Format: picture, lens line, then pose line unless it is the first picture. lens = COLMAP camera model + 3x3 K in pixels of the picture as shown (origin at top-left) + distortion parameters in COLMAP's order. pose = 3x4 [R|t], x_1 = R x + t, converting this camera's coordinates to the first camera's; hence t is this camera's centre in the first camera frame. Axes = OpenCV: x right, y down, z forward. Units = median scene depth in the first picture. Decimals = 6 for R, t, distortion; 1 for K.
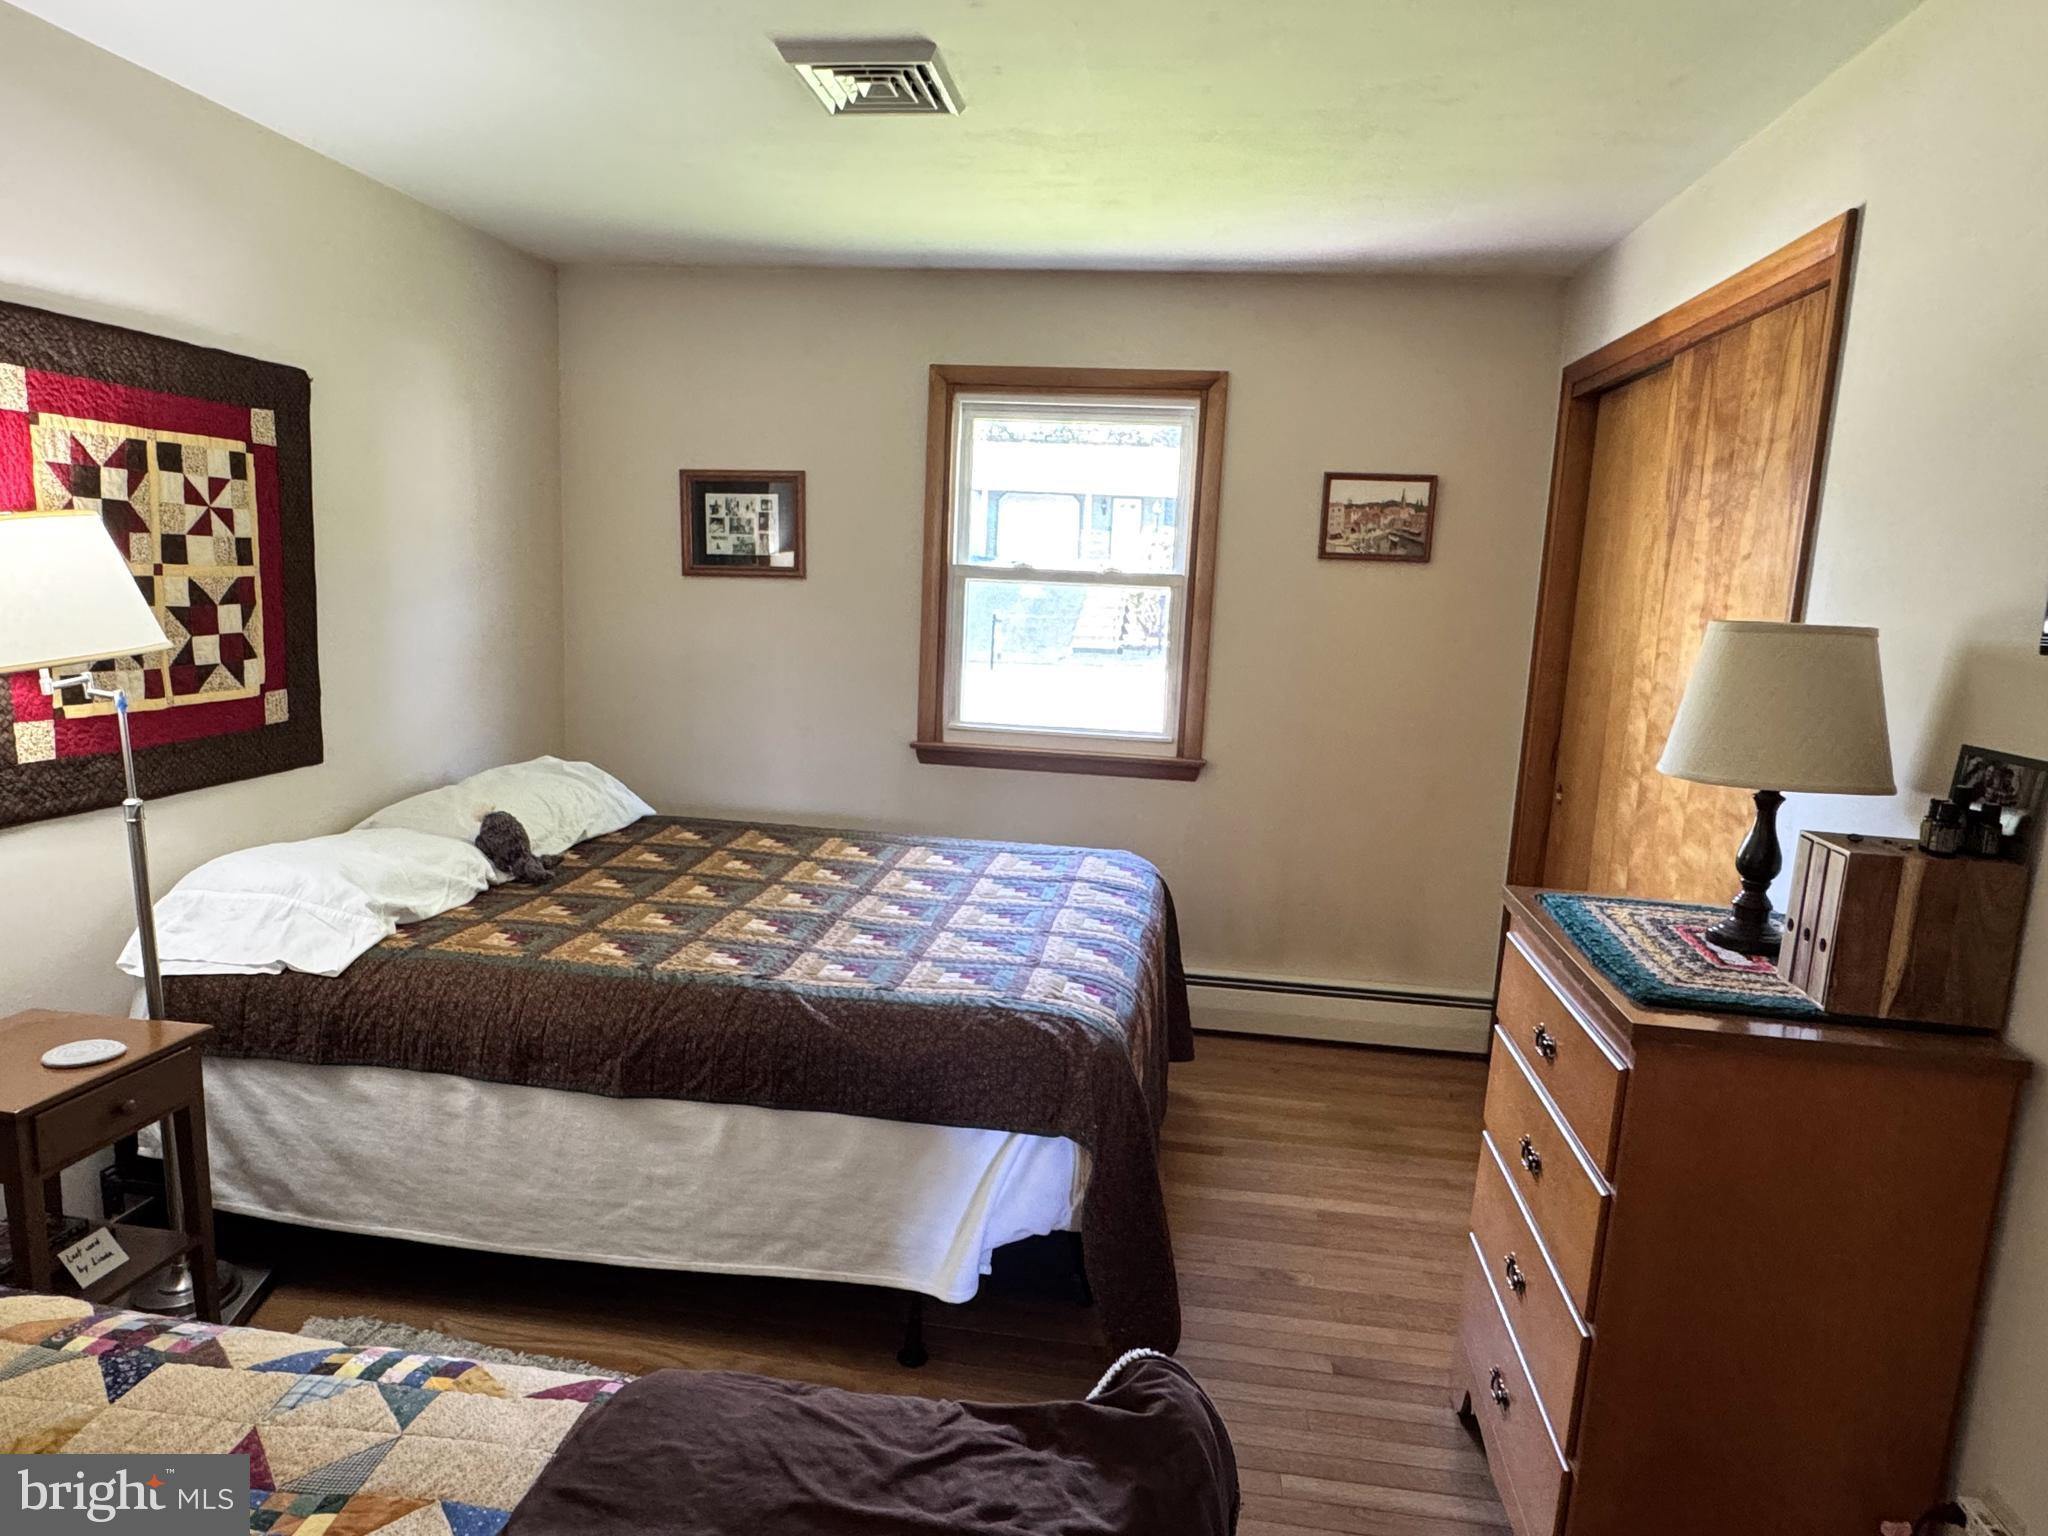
lens RADIAL K [[1240.8, 0, 1023.8], [0, 1240.8, 775.5], [0, 0, 1]] dist [0.000029, 0.003111]
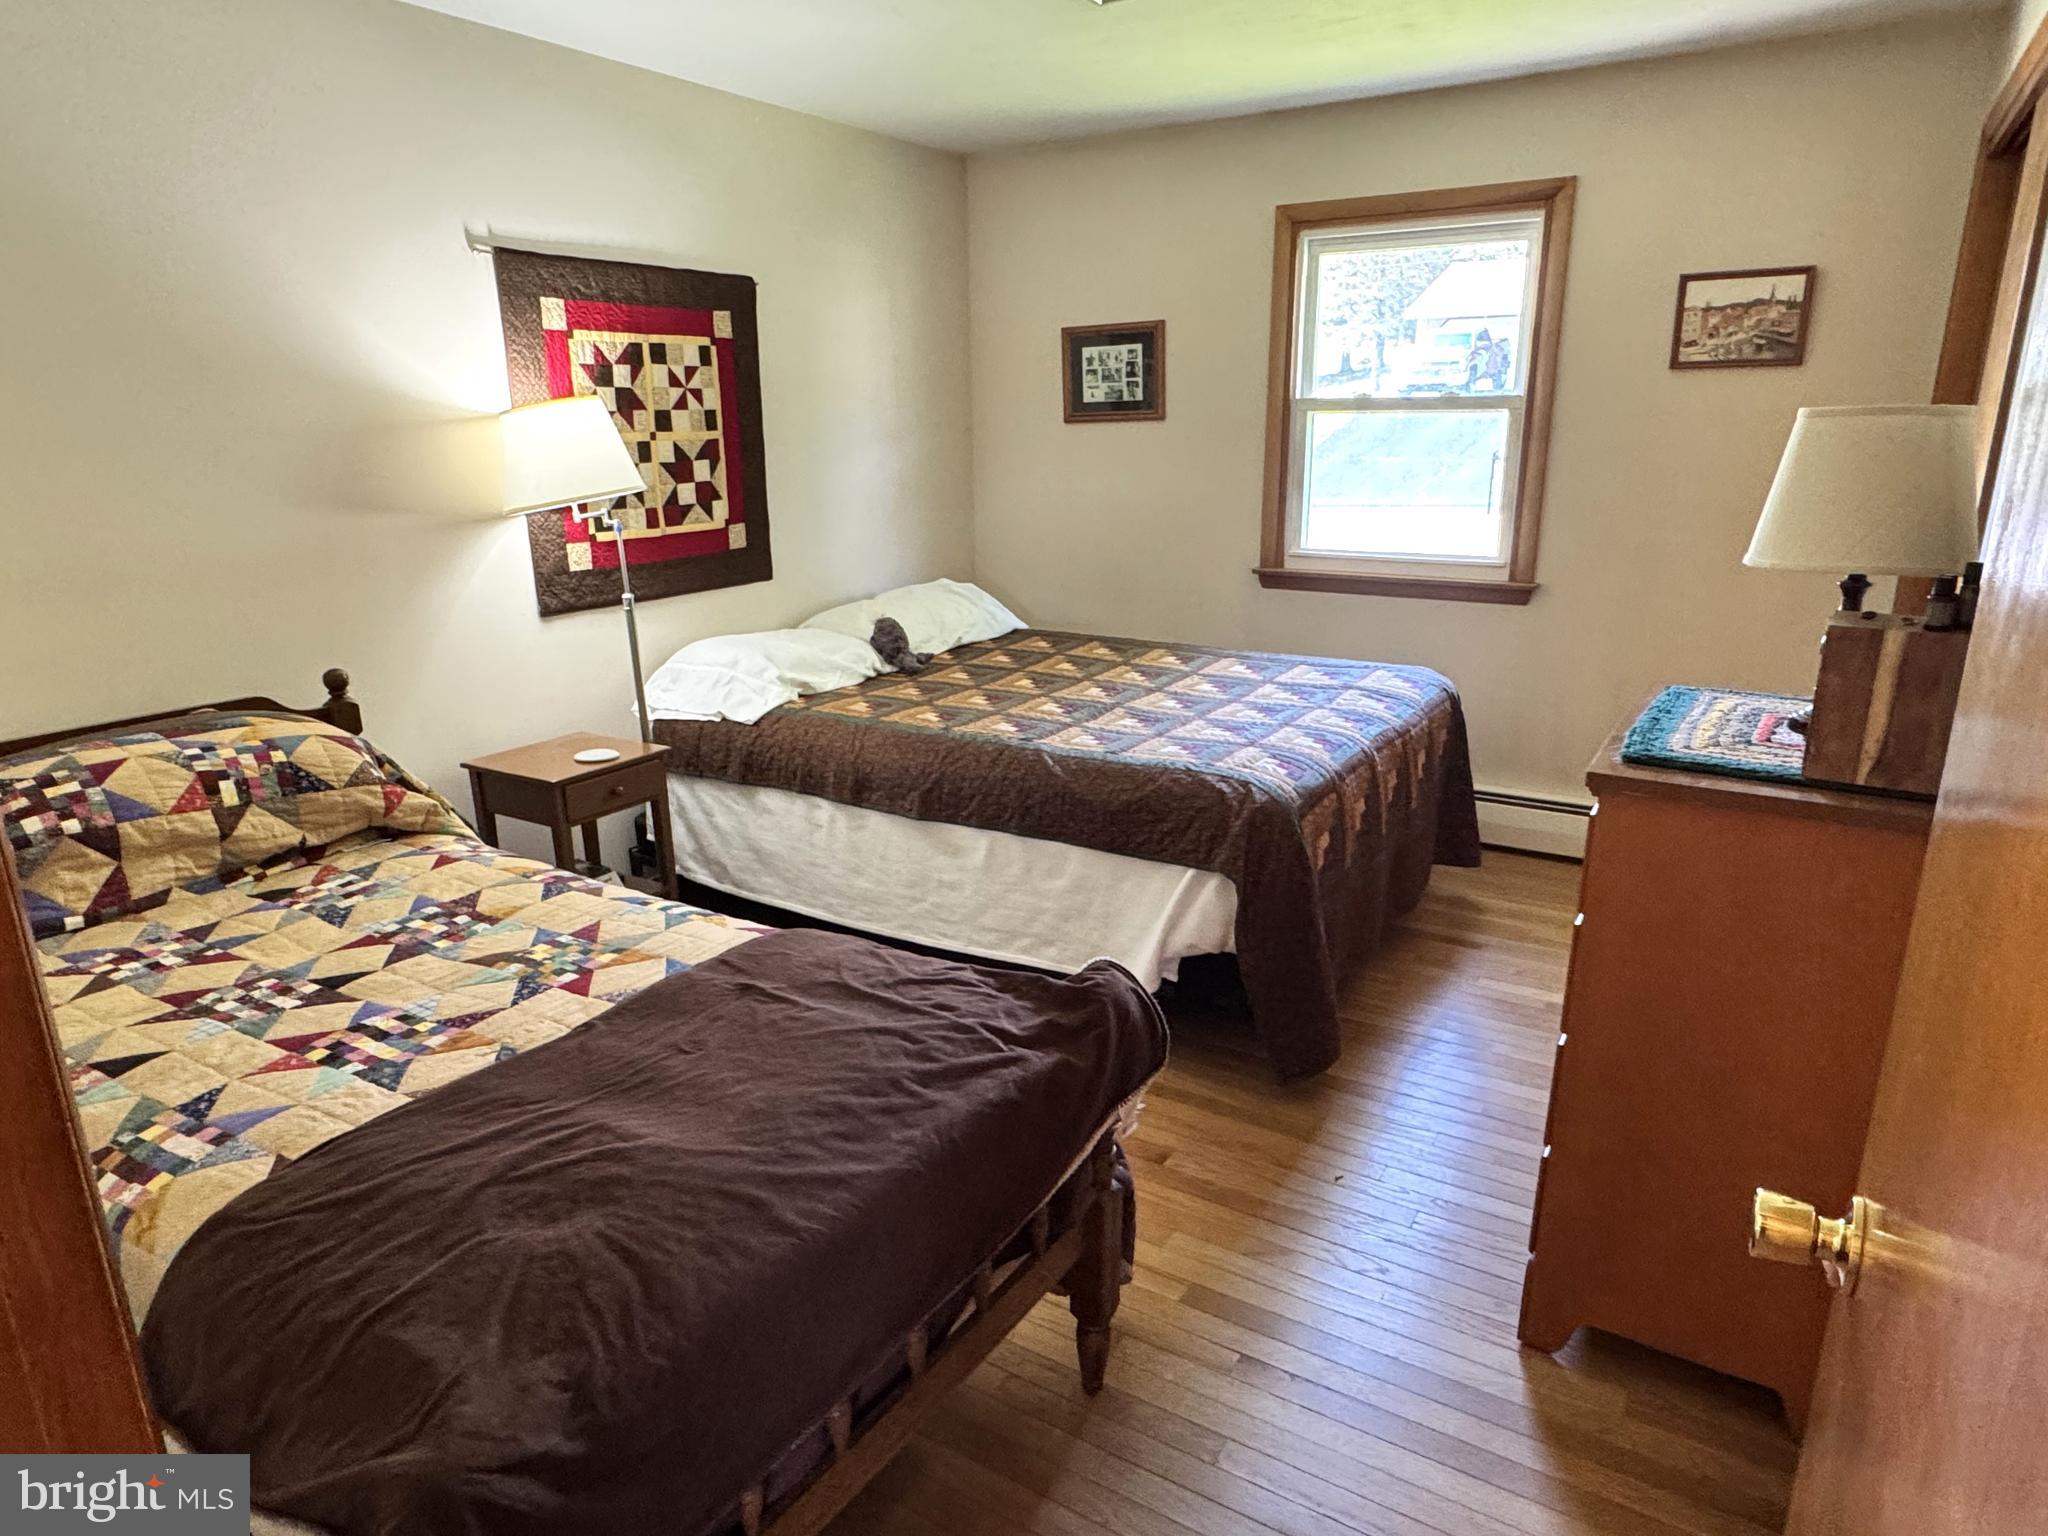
lens RADIAL K [[1240.8, 0, 1023.8], [0, 1240.8, 775.5], [0, 0, 1]] dist [0.000029, 0.003111]
pose [[0.913063, 0.061814, -0.403106, 0.279650], [-0.014652, 0.992780, 0.119049, 0.043356], [0.407555, -0.102793, 0.907377, -0.150345]]
